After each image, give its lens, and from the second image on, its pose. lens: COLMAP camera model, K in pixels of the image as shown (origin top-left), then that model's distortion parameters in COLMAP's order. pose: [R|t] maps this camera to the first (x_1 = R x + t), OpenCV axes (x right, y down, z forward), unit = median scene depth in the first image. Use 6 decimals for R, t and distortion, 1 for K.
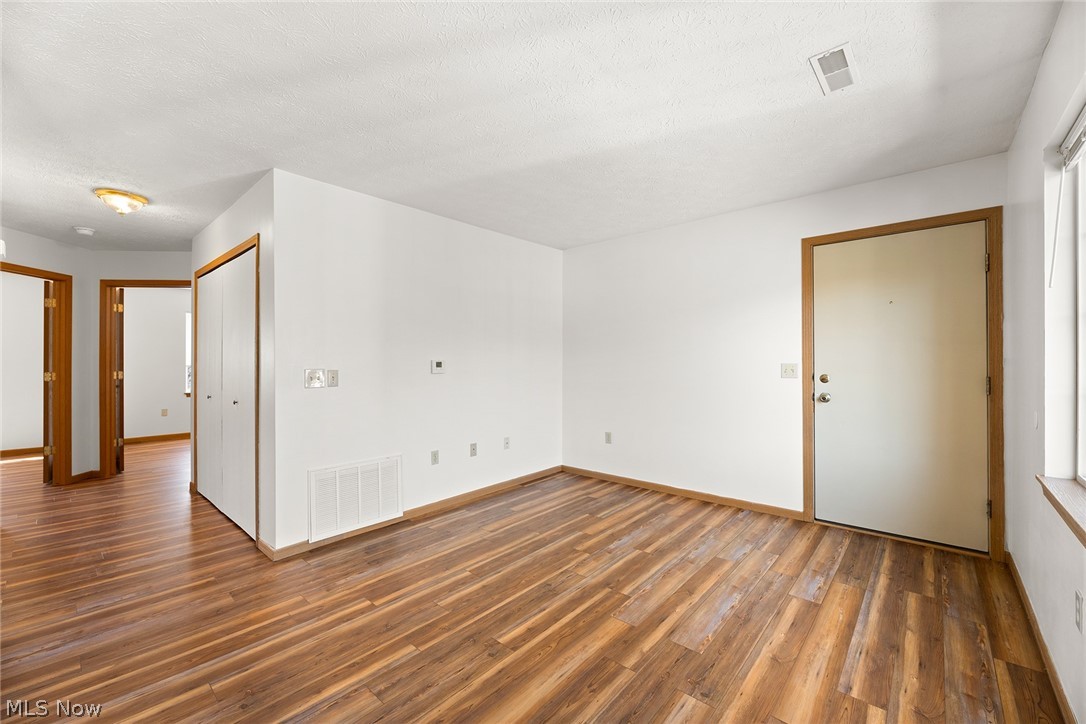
lens RADIAL K [[438.9, 0, 543.0], [0, 438.9, 359.6], [0, 0, 1]] dist [-0.001149, -0.000616]
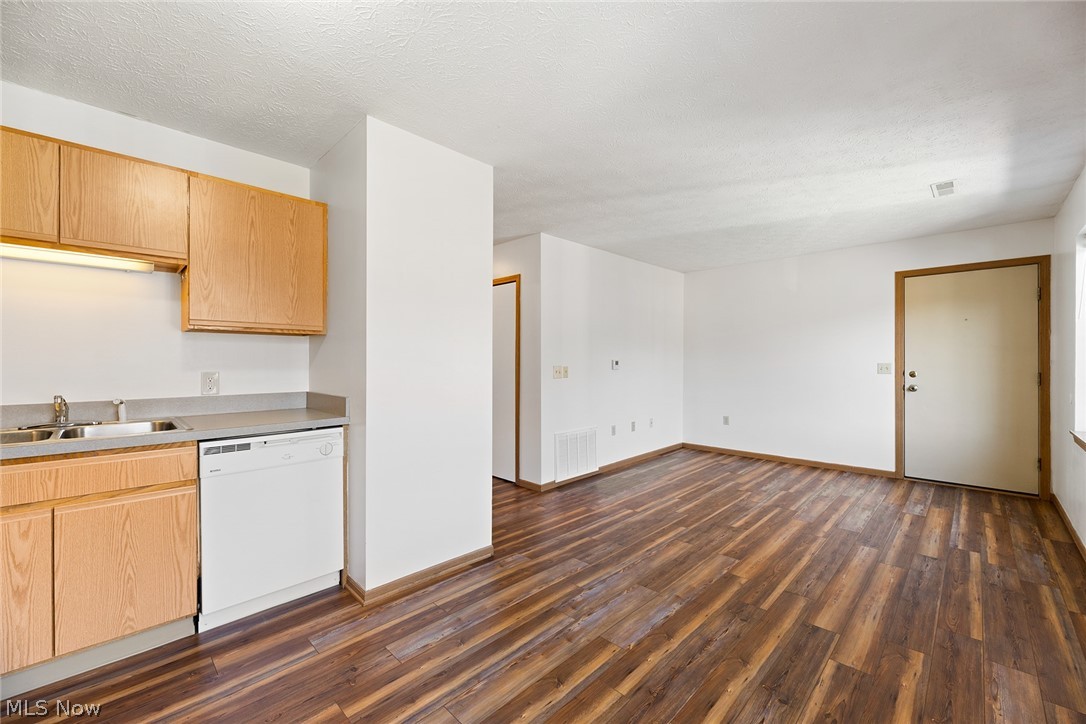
lens RADIAL K [[438.9, 0, 540.6], [0, 438.9, 359.9], [0, 0, 1]] dist [-0.001149, -0.000616]
pose [[0.998513, 0.003506, -0.054396, -0.545378], [-0.003342, 0.999990, 0.003119, -0.002358], [0.054407, -0.002932, 0.998515, -0.529024]]
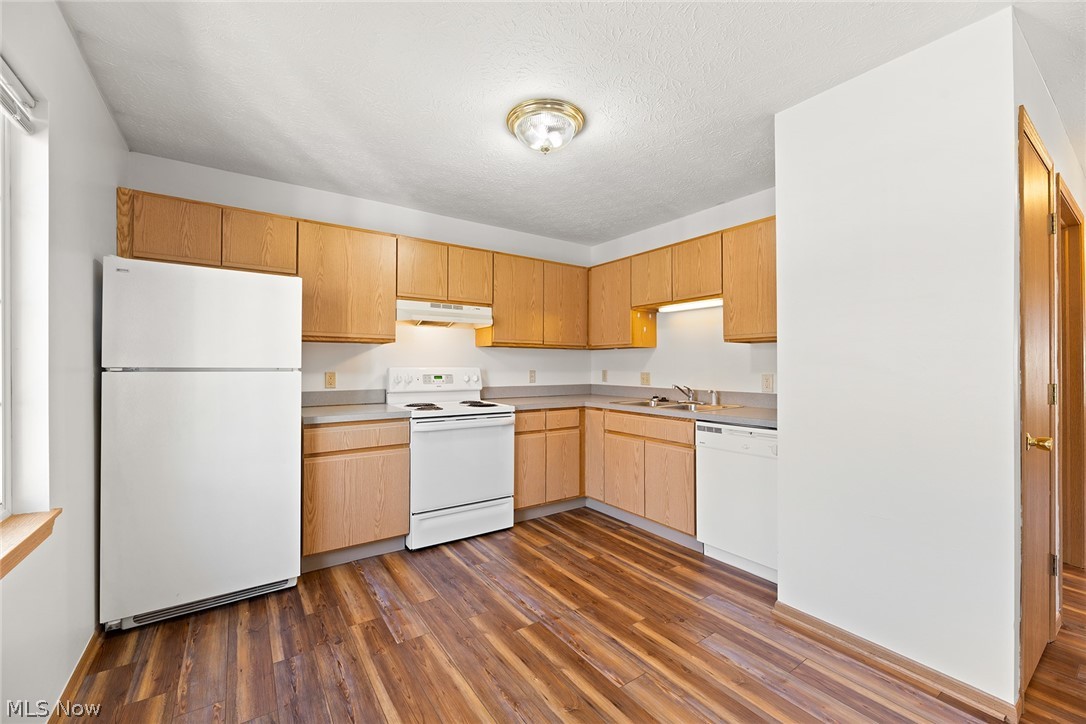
lens RADIAL K [[438.9, 0, 543.8], [0, 438.9, 363.6], [0, 0, 1]] dist [-0.001149, -0.000616]
pose [[-0.237233, -0.002430, -0.971450, -0.033179], [0.007538, 0.999962, -0.004342, 0.001397], [0.971424, -0.008353, -0.237205, 0.053468]]
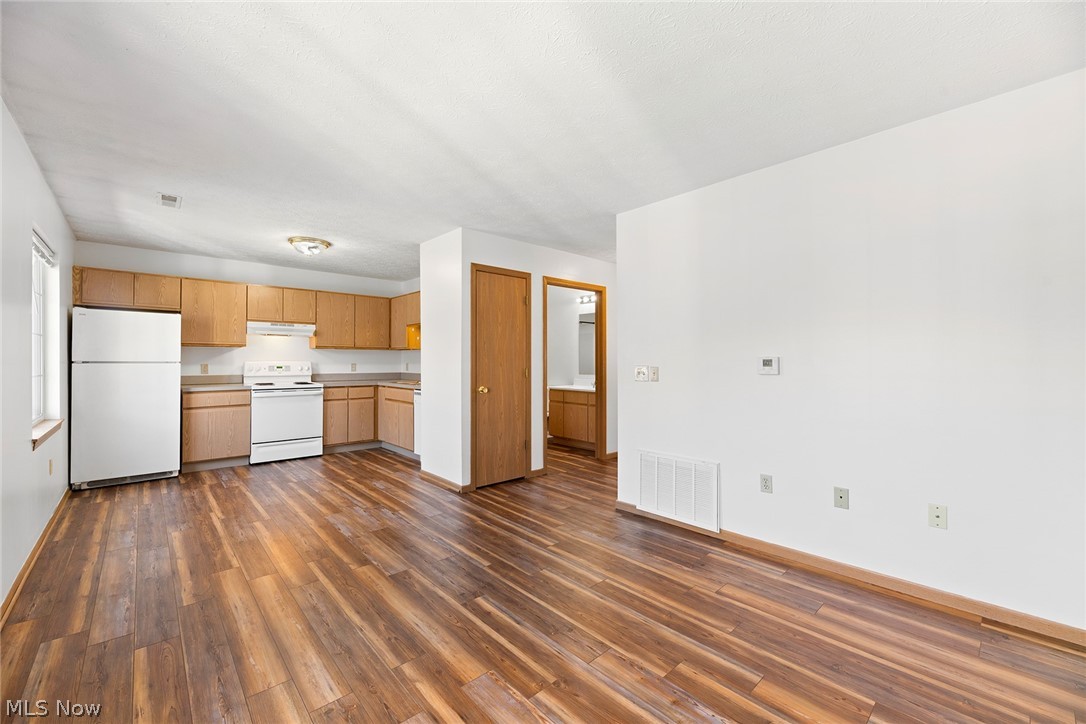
lens RADIAL K [[438.9, 0, 542.4], [0, 438.9, 358.8], [0, 0, 1]] dist [-0.001149, -0.000616]
pose [[-0.106853, -0.001398, -0.994274, 0.761595], [0.006320, 0.999978, -0.002086, 0.005243], [0.994255, -0.006507, -0.106841, 0.944118]]
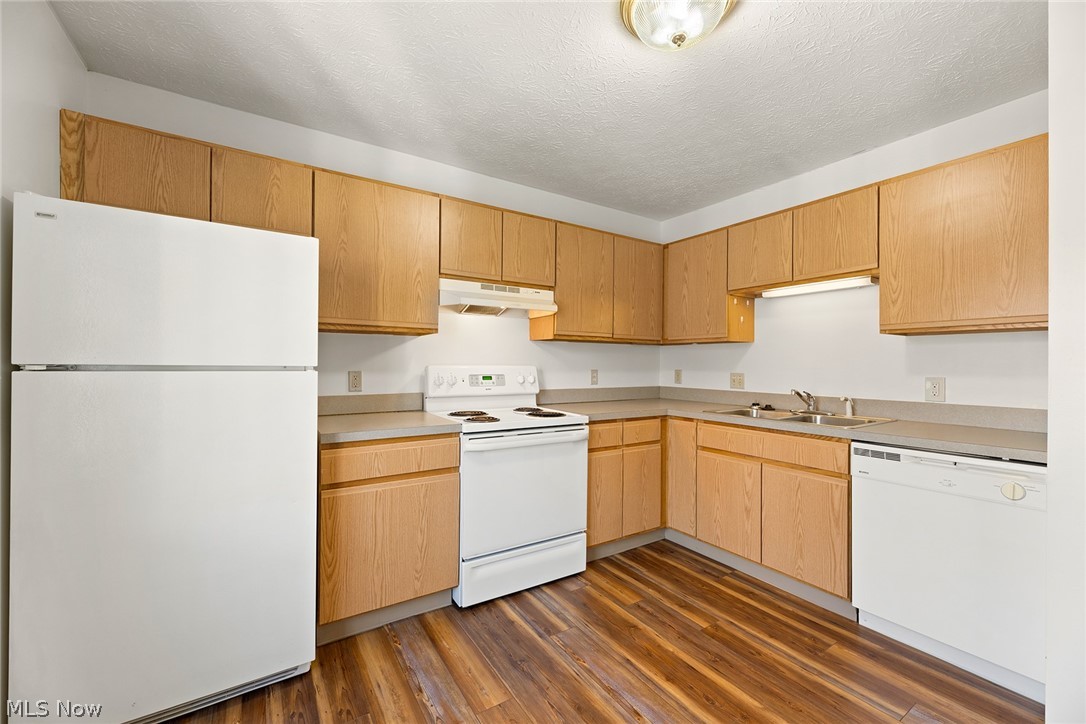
lens RADIAL K [[438.9, 0, 545.8], [0, 438.9, 363.6], [0, 0, 1]] dist [-0.001149, -0.000616]
pose [[-0.266547, 0.002269, -0.963819, -0.262411], [0.002411, 0.999996, 0.001687, -0.001604], [0.963819, -0.001874, -0.266551, -0.151970]]
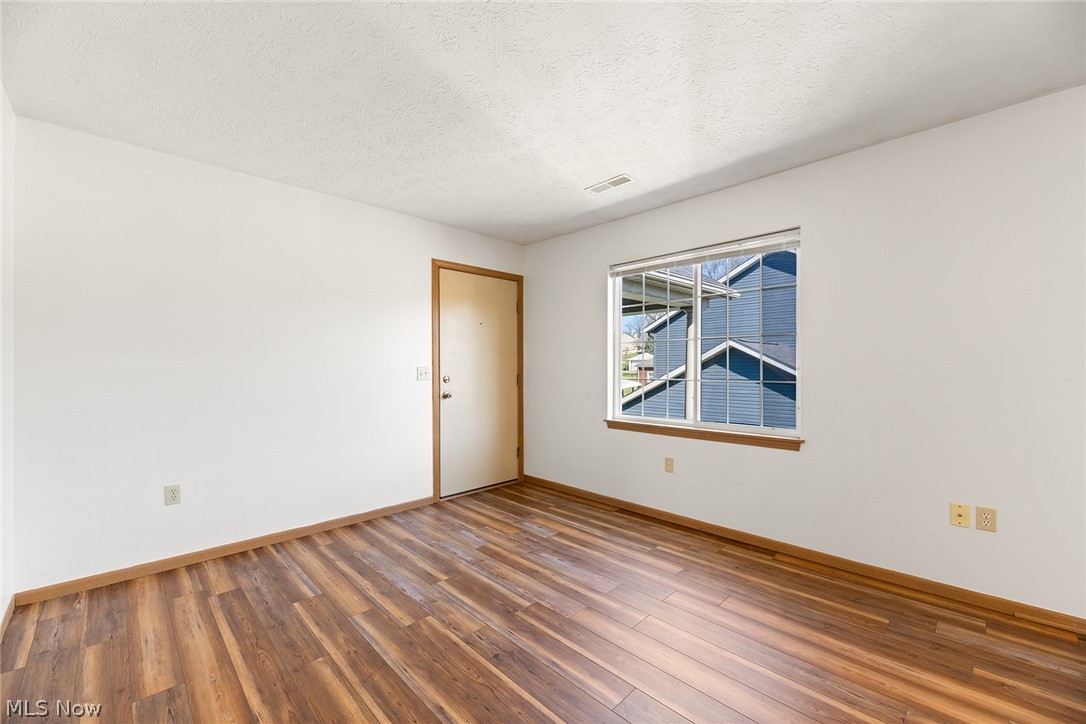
lens RADIAL K [[438.9, 0, 546.0], [0, 438.9, 367.8], [0, 0, 1]] dist [-0.001149, -0.000616]
pose [[0.061716, 0.001586, 0.998092, -0.671786], [-0.002952, 0.999995, -0.001407, 0.014687], [-0.998089, -0.002859, 0.061720, 0.789109]]
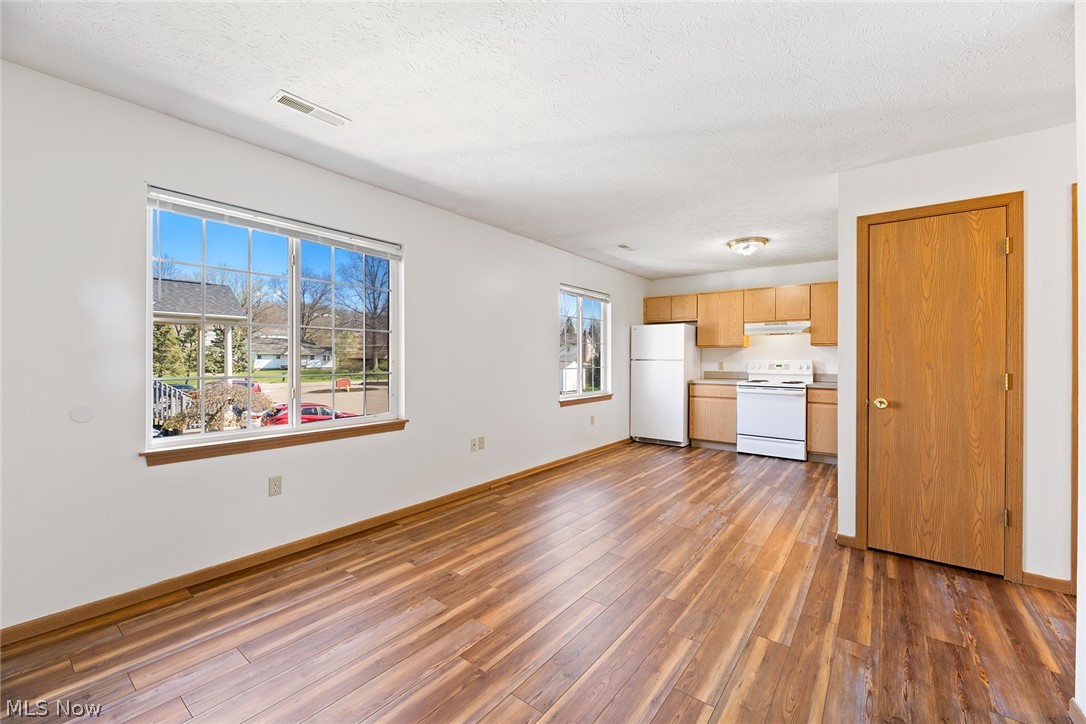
lens RADIAL K [[438.9, 0, 539.8], [0, 438.9, 360.1], [0, 0, 1]] dist [-0.001149, -0.000616]
pose [[-0.997866, -0.000286, -0.065301, 0.093340], [-0.000104, 0.999996, -0.002793, 0.012188], [0.065302, -0.002780, -0.997862, 1.540137]]
